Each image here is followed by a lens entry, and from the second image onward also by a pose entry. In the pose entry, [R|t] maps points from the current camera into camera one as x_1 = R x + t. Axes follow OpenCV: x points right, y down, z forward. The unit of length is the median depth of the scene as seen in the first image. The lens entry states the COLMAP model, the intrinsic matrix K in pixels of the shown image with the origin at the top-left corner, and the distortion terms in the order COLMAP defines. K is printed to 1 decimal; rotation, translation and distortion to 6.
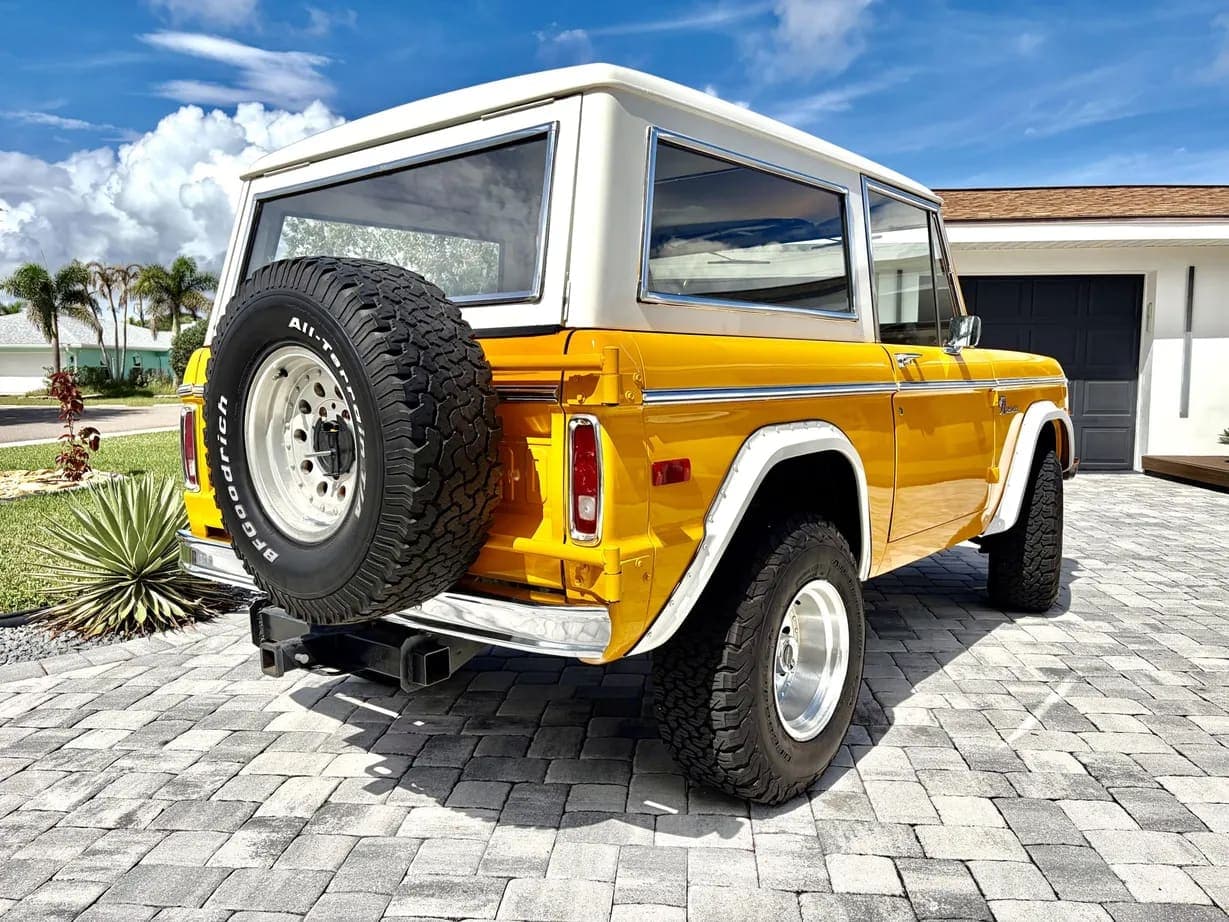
lens RADIAL K [[943.8, 0, 589.2], [0, 943.8, 461.3], [0, 0, 1]] dist [0.051684, -0.059043]
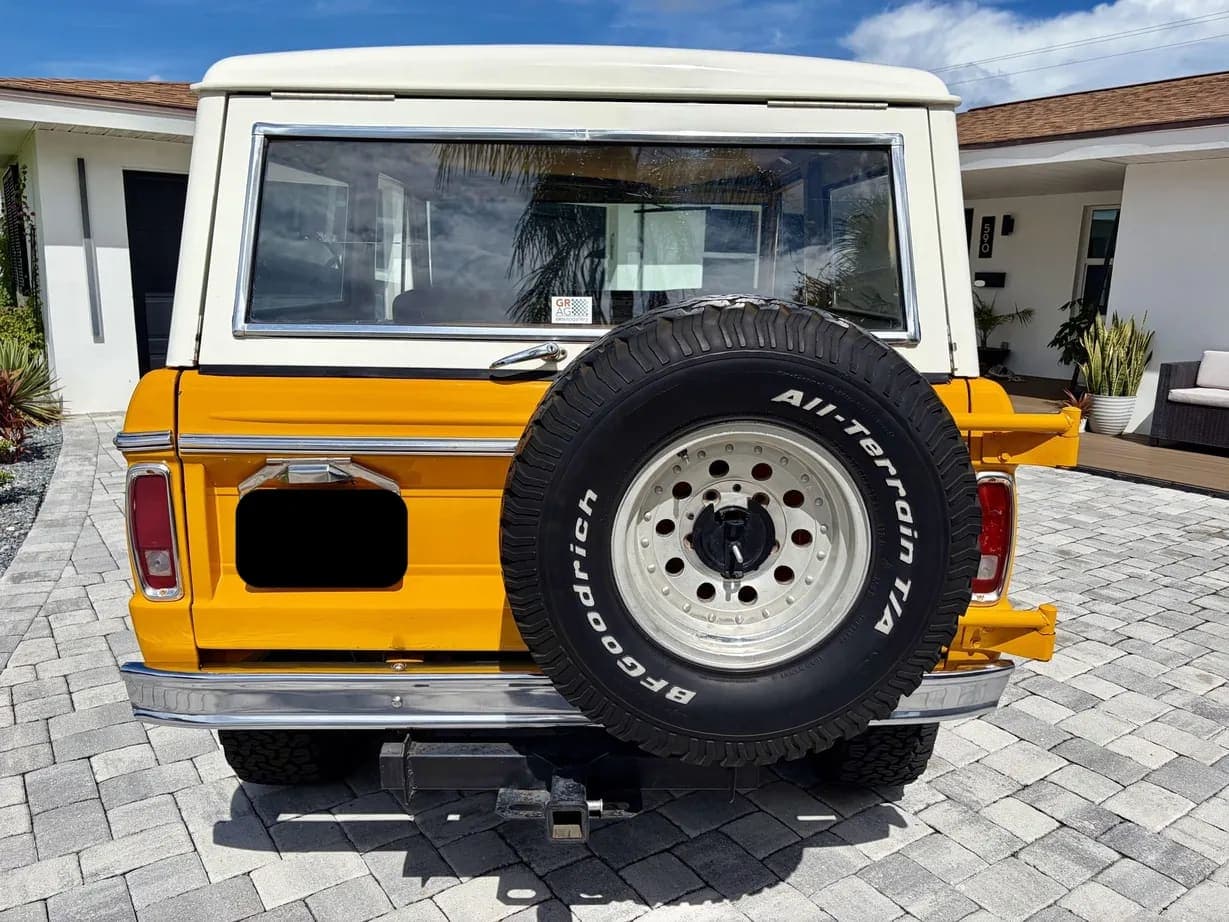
lens RADIAL K [[943.8, 0, 617.9], [0, 943.8, 460.3], [0, 0, 1]] dist [0.051684, -0.059043]
pose [[0.760639, -0.111849, 0.639467, -0.818352], [0.037284, 0.990946, 0.128976, -0.180169], [-0.648103, -0.074262, 0.757923, 0.474320]]
